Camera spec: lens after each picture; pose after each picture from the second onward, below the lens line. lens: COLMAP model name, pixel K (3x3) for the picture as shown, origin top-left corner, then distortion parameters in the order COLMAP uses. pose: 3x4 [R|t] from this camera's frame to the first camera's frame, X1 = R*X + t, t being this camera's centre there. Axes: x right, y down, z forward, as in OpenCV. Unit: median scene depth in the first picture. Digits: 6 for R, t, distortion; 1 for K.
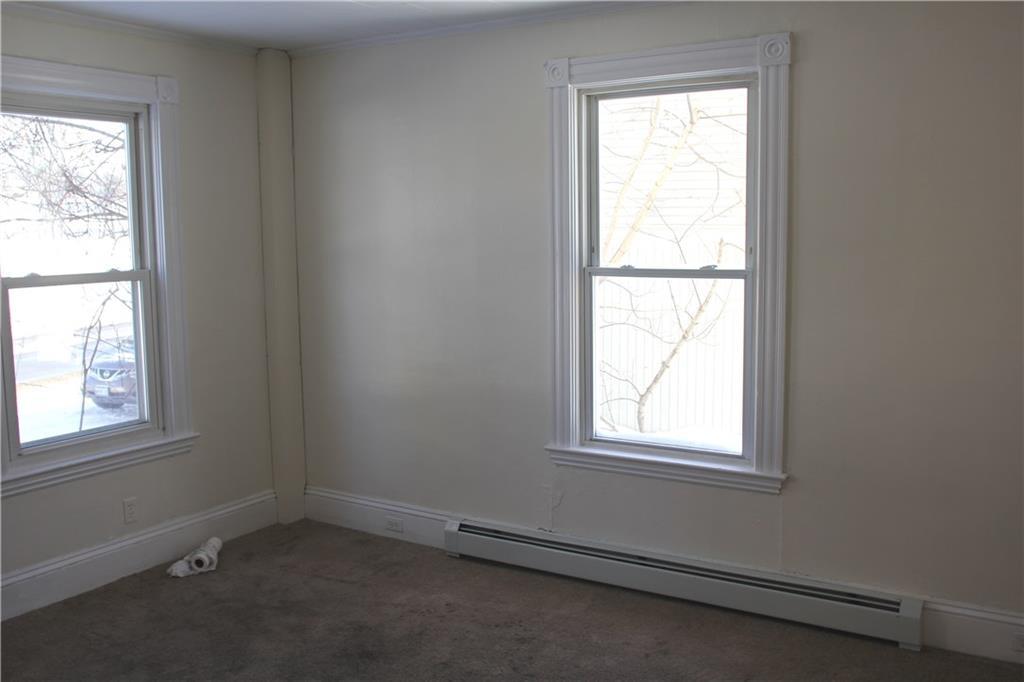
lens RADIAL K [[910.2, 0, 517.5], [0, 910.2, 312.8], [0, 0, 1]] dist [-0.028911, 0.002025]
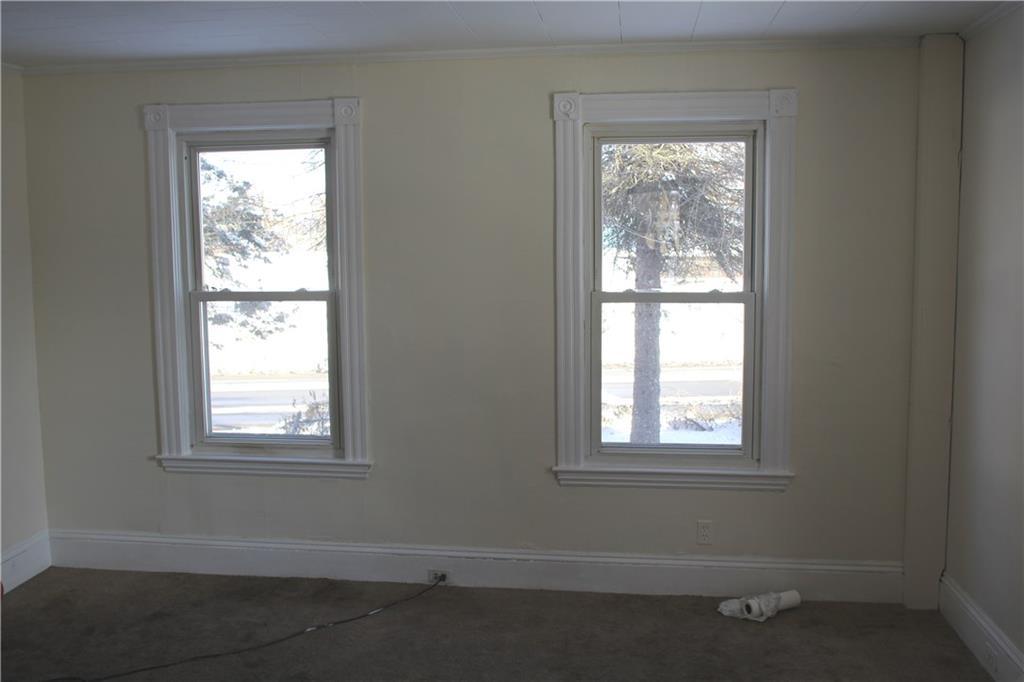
lens RADIAL K [[910.2, 0, 517.5], [0, 910.2, 312.8], [0, 0, 1]] dist [-0.028911, 0.002025]
pose [[0.461401, 0.092043, -0.882404, 0.329930], [-0.089008, 0.994388, 0.057182, -0.059758], [0.882716, 0.052157, 0.467004, 0.331708]]
